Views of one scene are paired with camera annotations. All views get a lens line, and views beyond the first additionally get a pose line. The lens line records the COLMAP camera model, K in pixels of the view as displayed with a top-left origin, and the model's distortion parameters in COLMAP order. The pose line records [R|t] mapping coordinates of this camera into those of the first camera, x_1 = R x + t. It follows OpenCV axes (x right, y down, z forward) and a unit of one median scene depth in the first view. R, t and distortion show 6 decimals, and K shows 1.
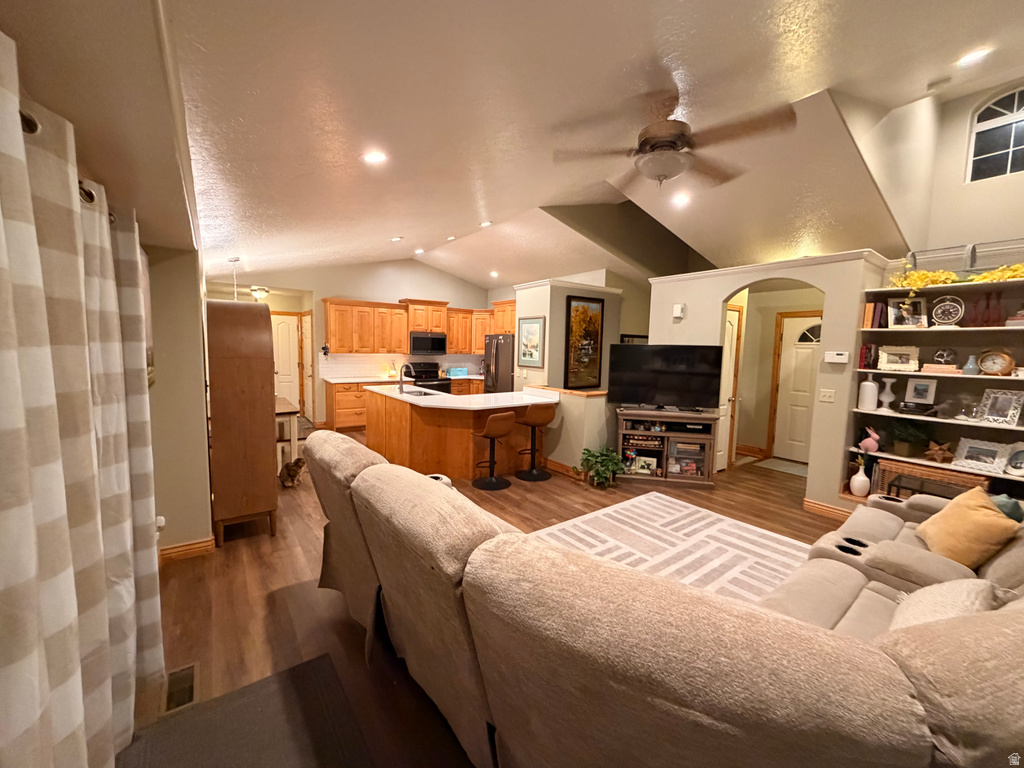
lens RADIAL K [[408.0, 0, 509.6], [0, 408.0, 383.6], [0, 0, 1]] dist [0.000242, -0.000382]
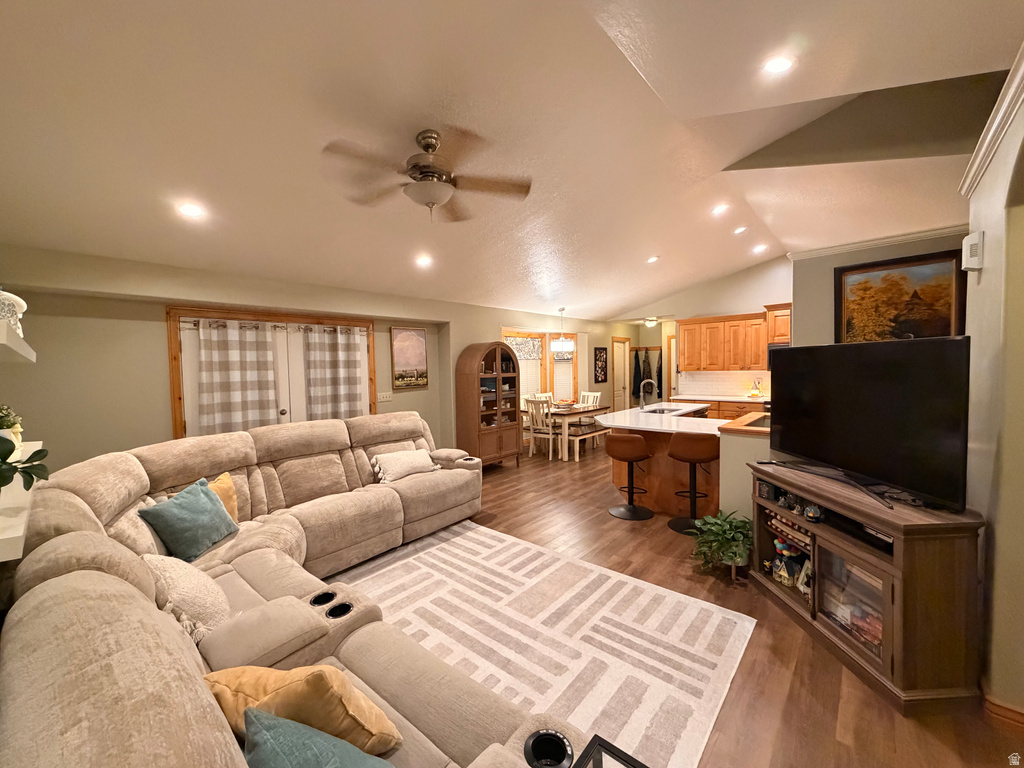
lens RADIAL K [[408.0, 0, 509.9], [0, 408.0, 383.7], [0, 0, 1]] dist [0.000242, -0.000382]
pose [[0.211648, 0.017284, -0.977193, 0.608476], [-0.063377, 0.997982, 0.003925, -0.020635], [0.975289, 0.061101, 0.212316, 0.413593]]
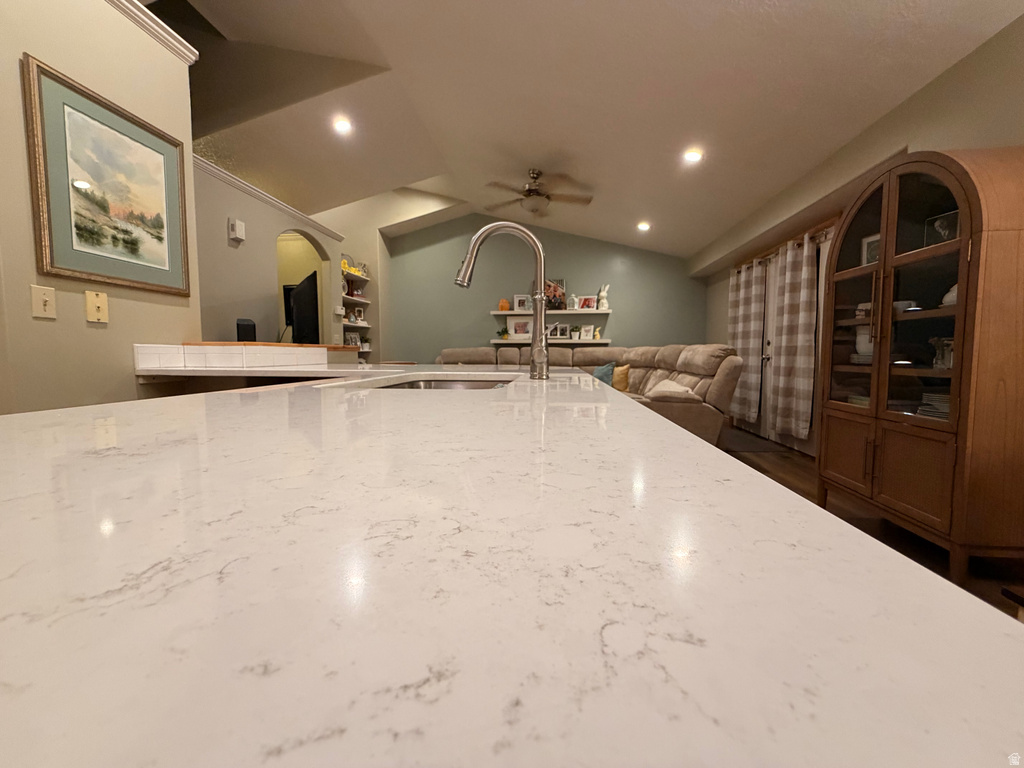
lens RADIAL K [[408.0, 0, 509.3], [0, 408.0, 383.1], [0, 0, 1]] dist [0.000242, -0.000382]
pose [[-0.736205, -0.069412, 0.673189, -0.355944], [0.046328, 0.987224, 0.152456, -0.004583], [-0.675171, 0.143426, -0.723584, 1.054174]]
